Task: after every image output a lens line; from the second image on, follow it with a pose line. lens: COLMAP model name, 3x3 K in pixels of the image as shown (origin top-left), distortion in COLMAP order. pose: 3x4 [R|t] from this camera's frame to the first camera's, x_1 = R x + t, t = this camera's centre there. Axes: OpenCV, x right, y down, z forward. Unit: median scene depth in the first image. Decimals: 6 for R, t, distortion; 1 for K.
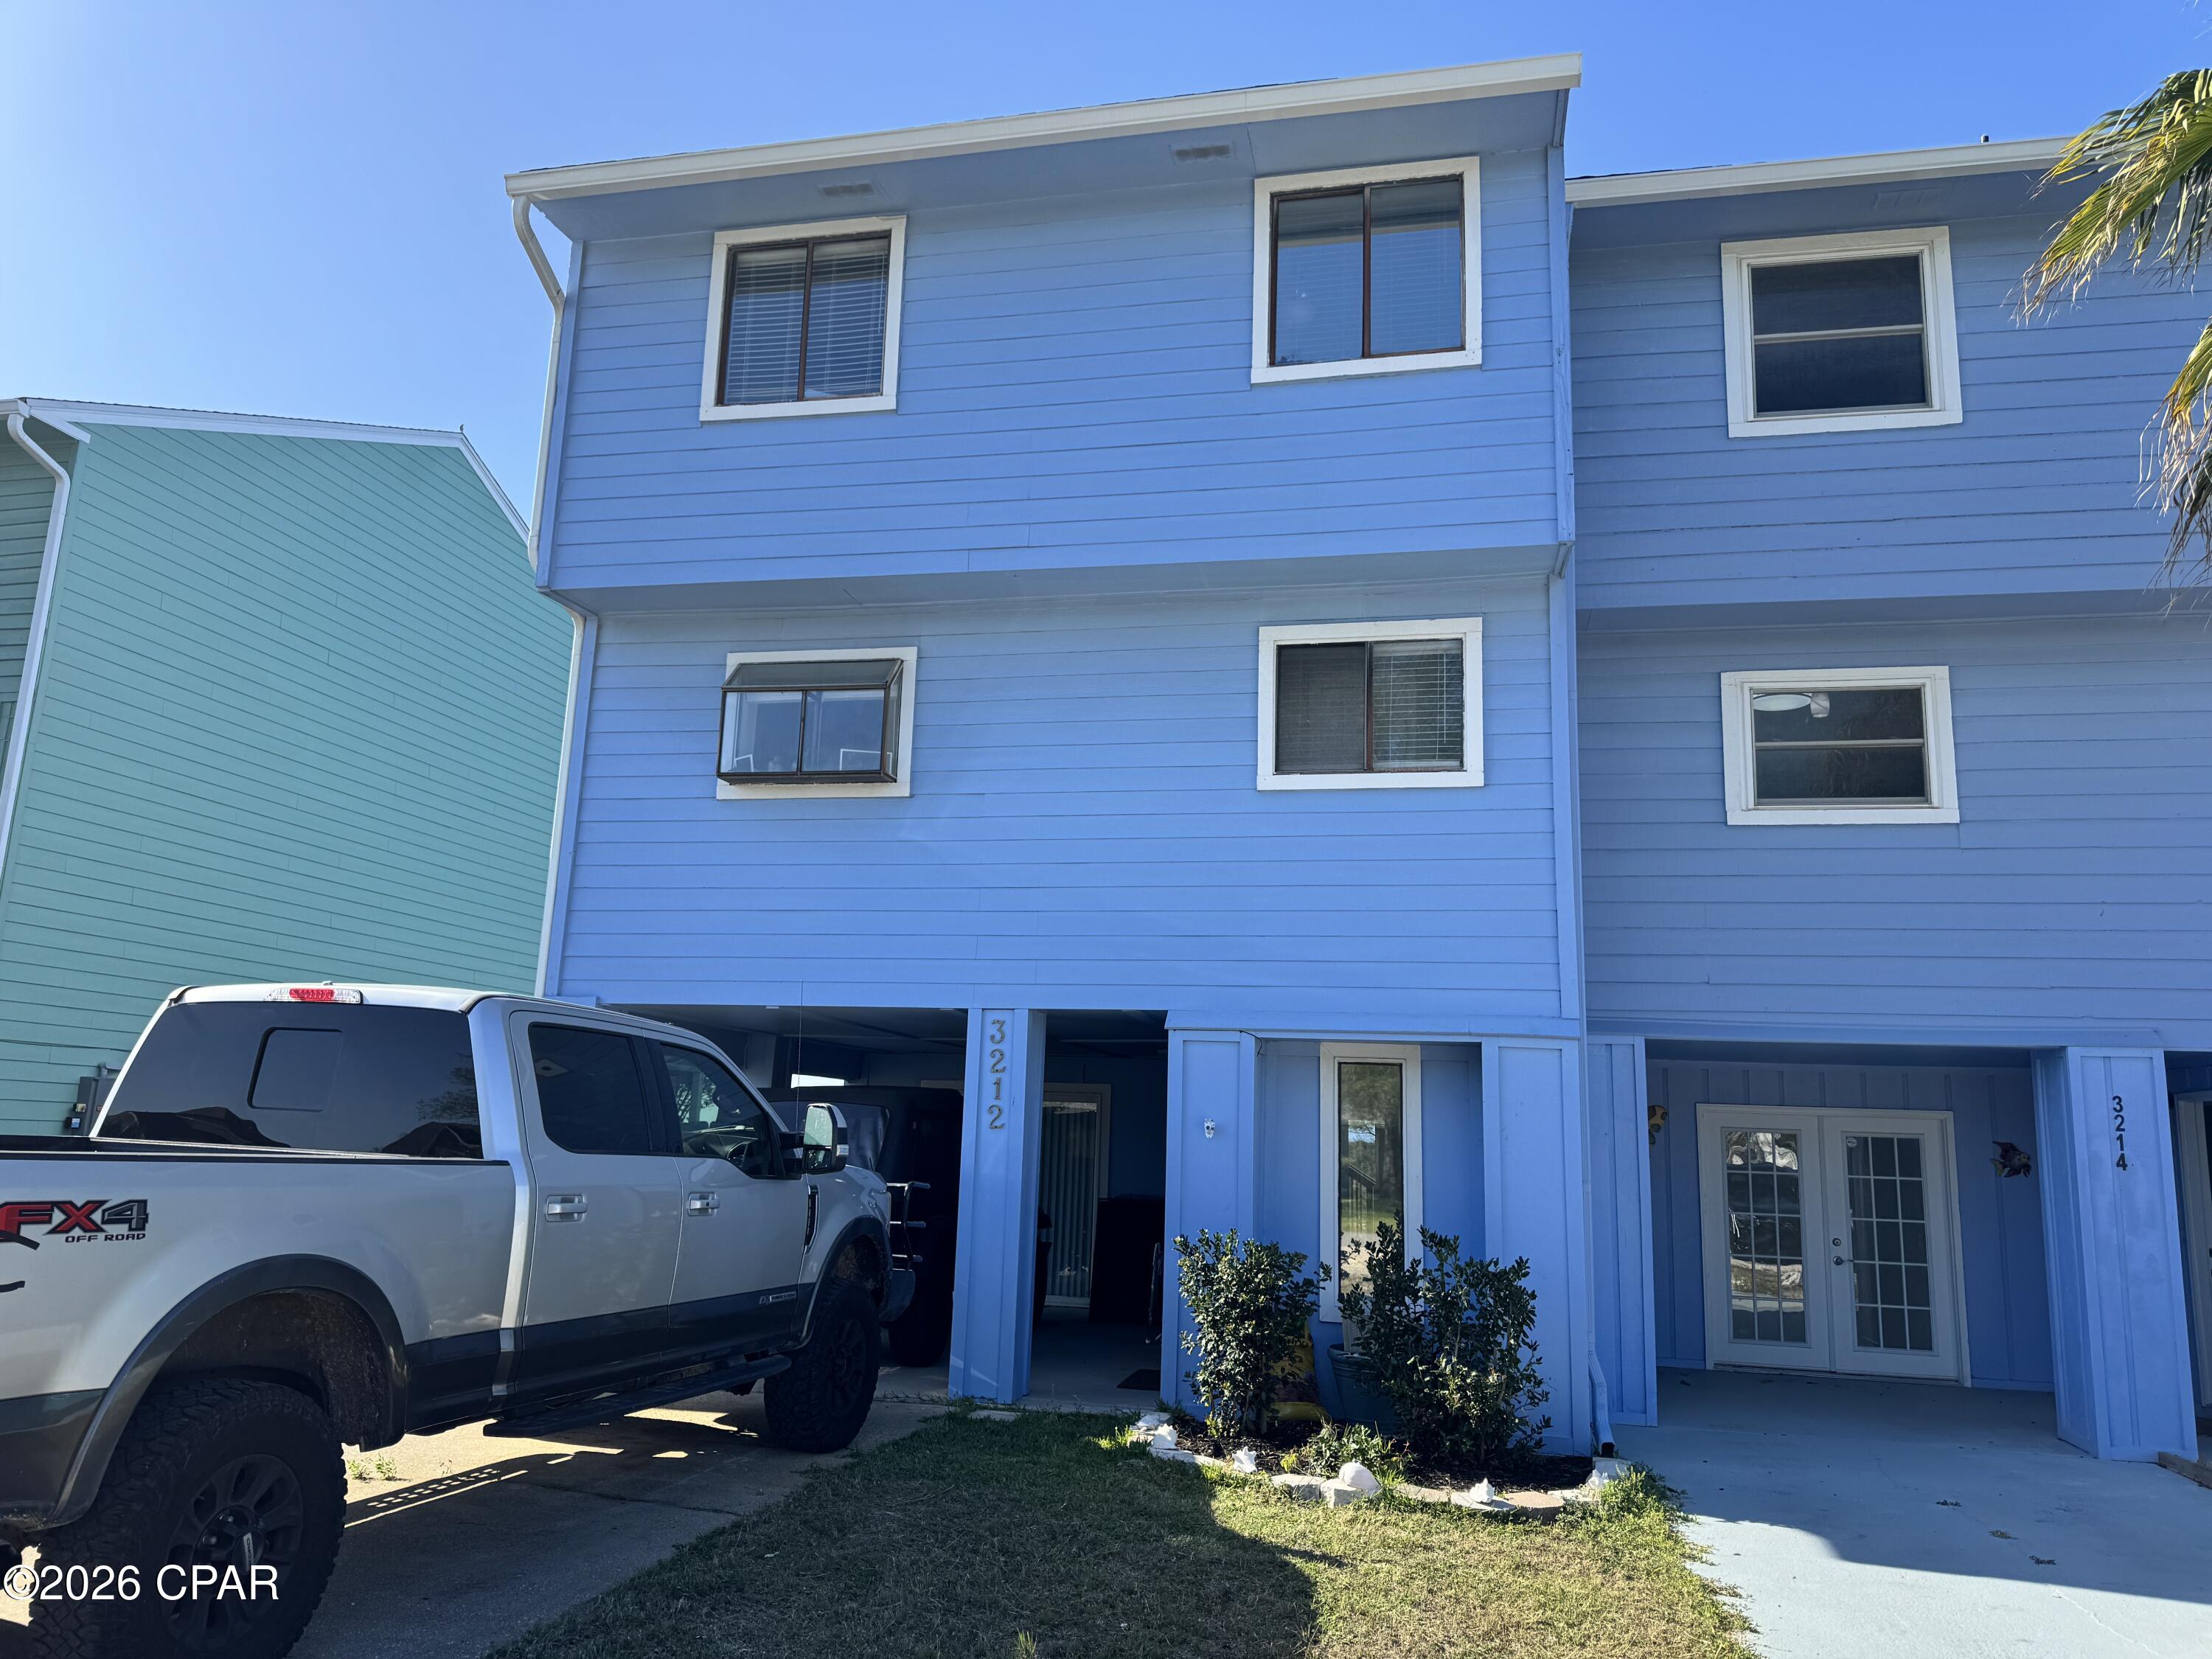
lens RADIAL K [[1544.1, 0, 1110.6], [0, 1544.1, 836.8], [0, 0, 1]] dist [0.028101, -0.030695]
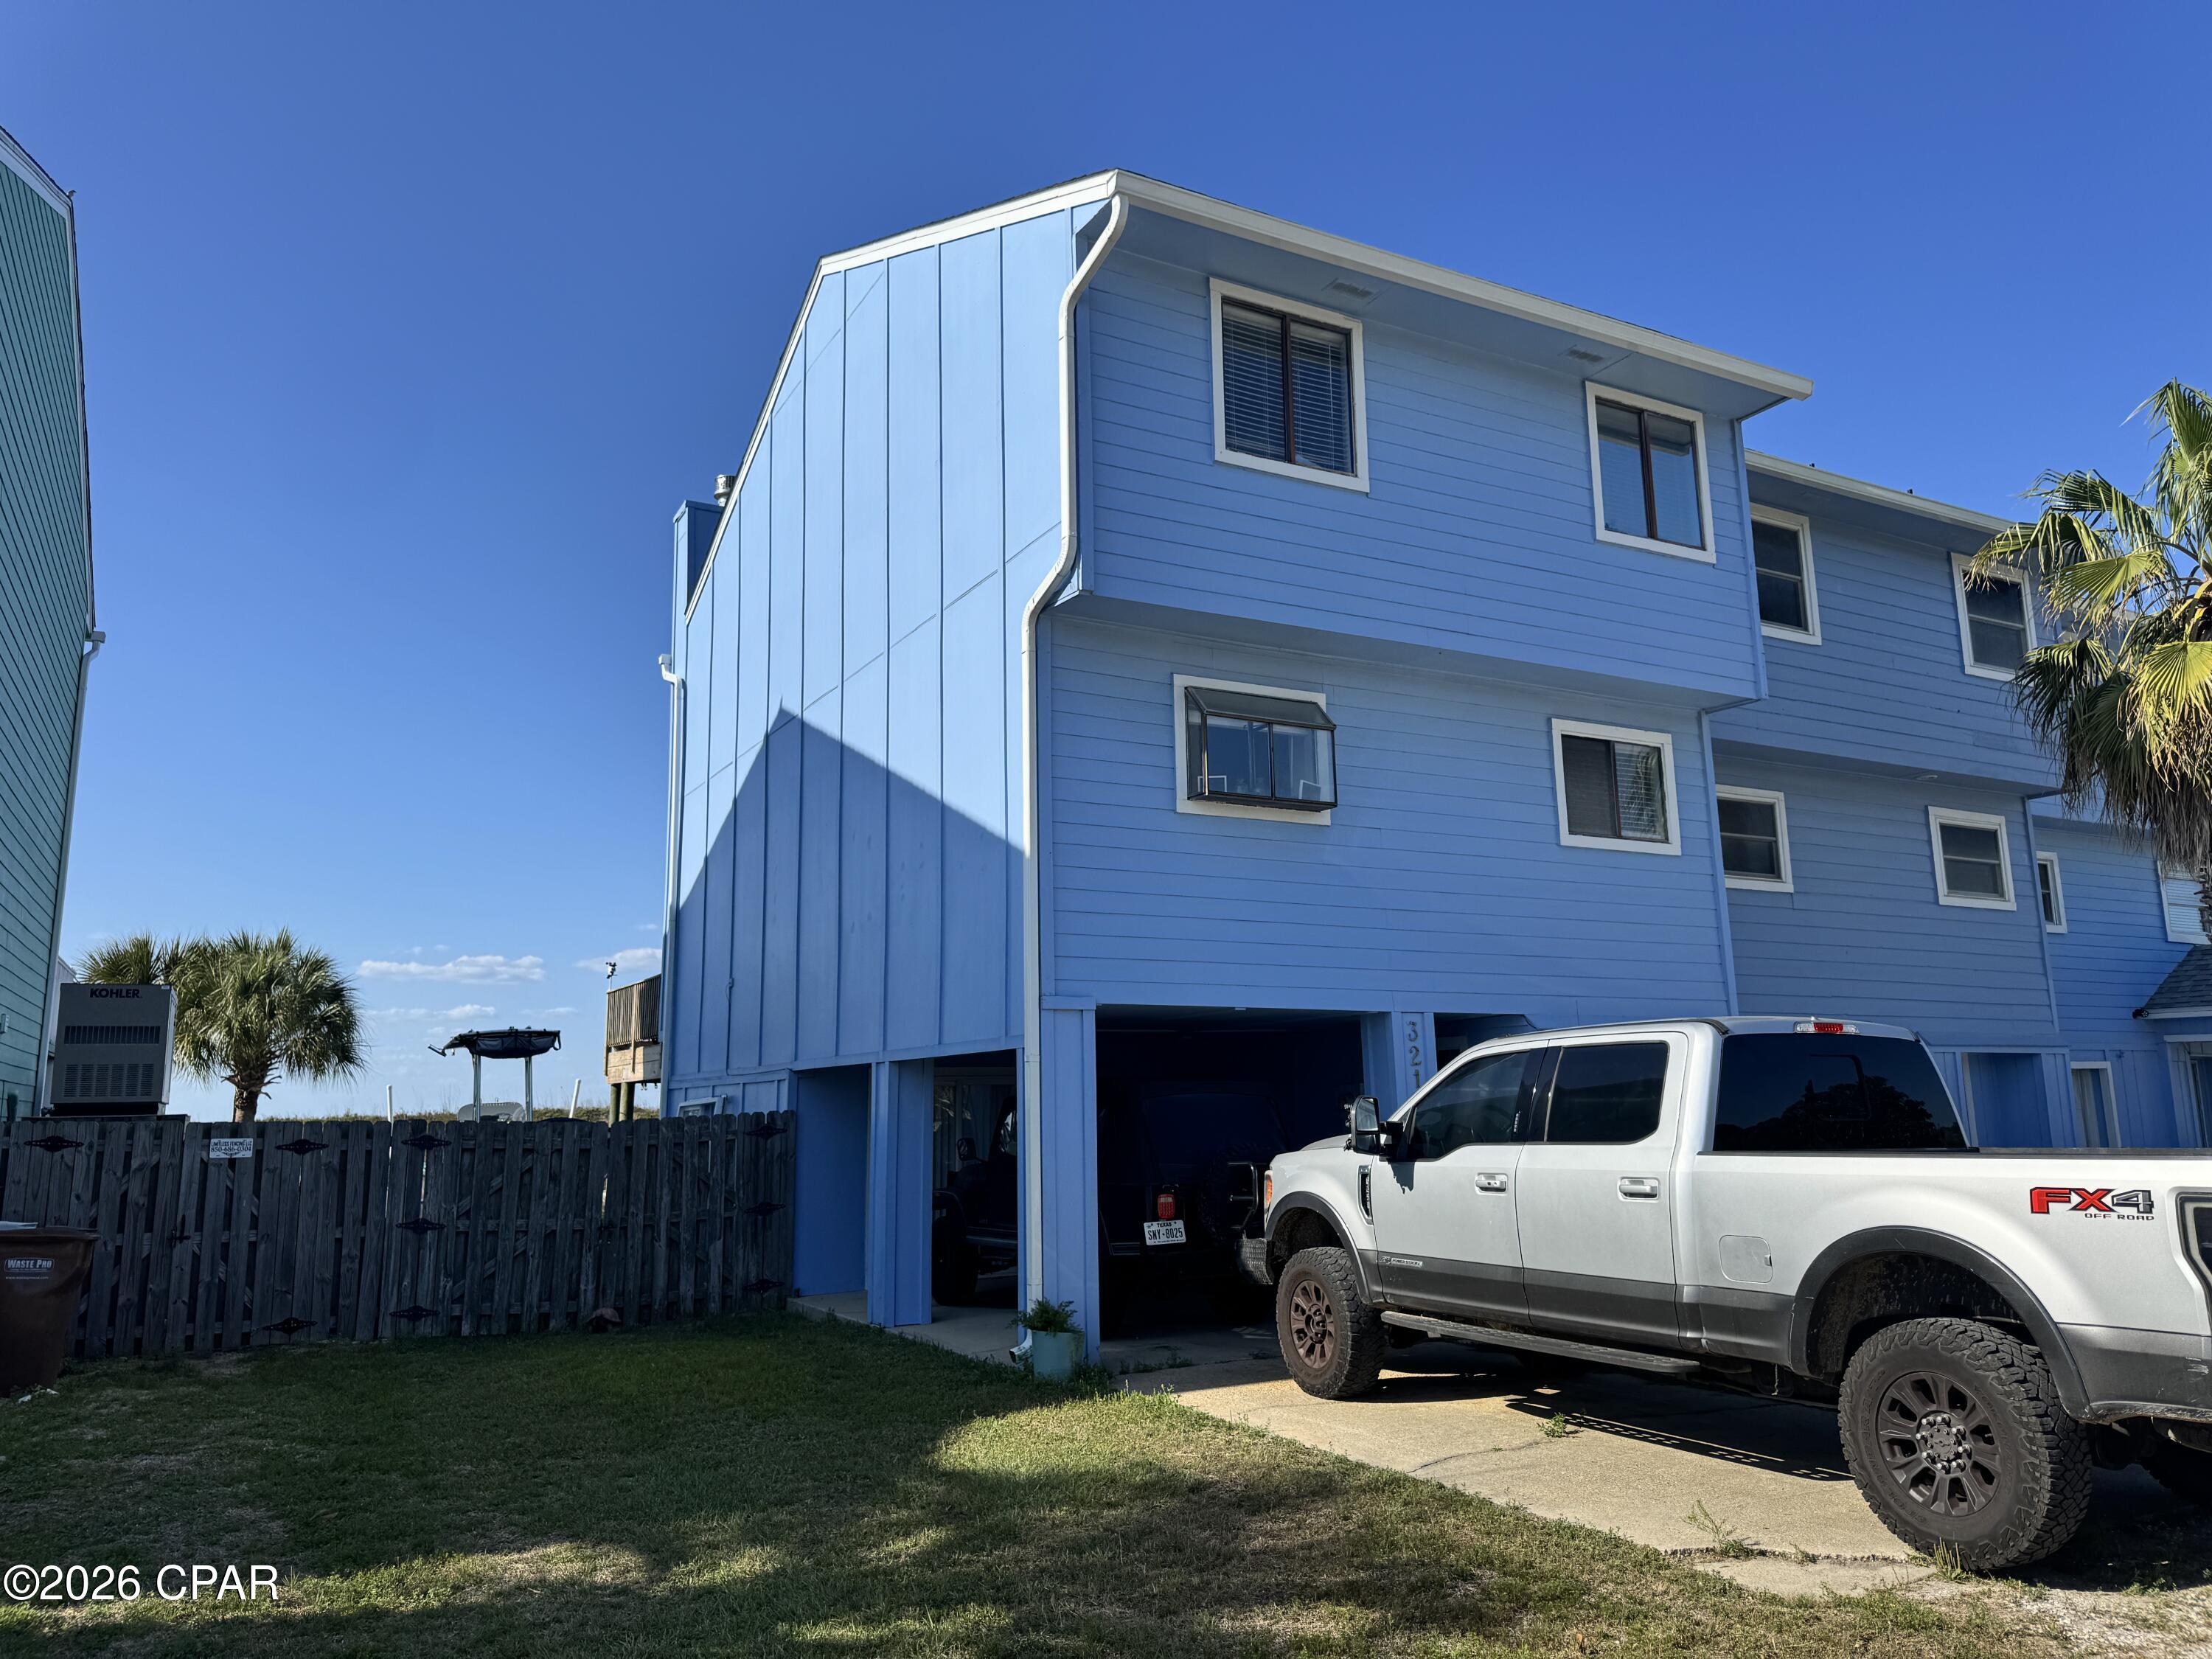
lens RADIAL K [[1543.2, 0, 1048.3], [0, 1543.2, 809.6], [0, 0, 1]] dist [0.078314, -0.116573]
pose [[0.764468, 0.078047, 0.639920, -1.076358], [-0.085085, 0.996176, -0.019852, 0.002961], [-0.639023, -0.039271, 0.768185, 0.261191]]
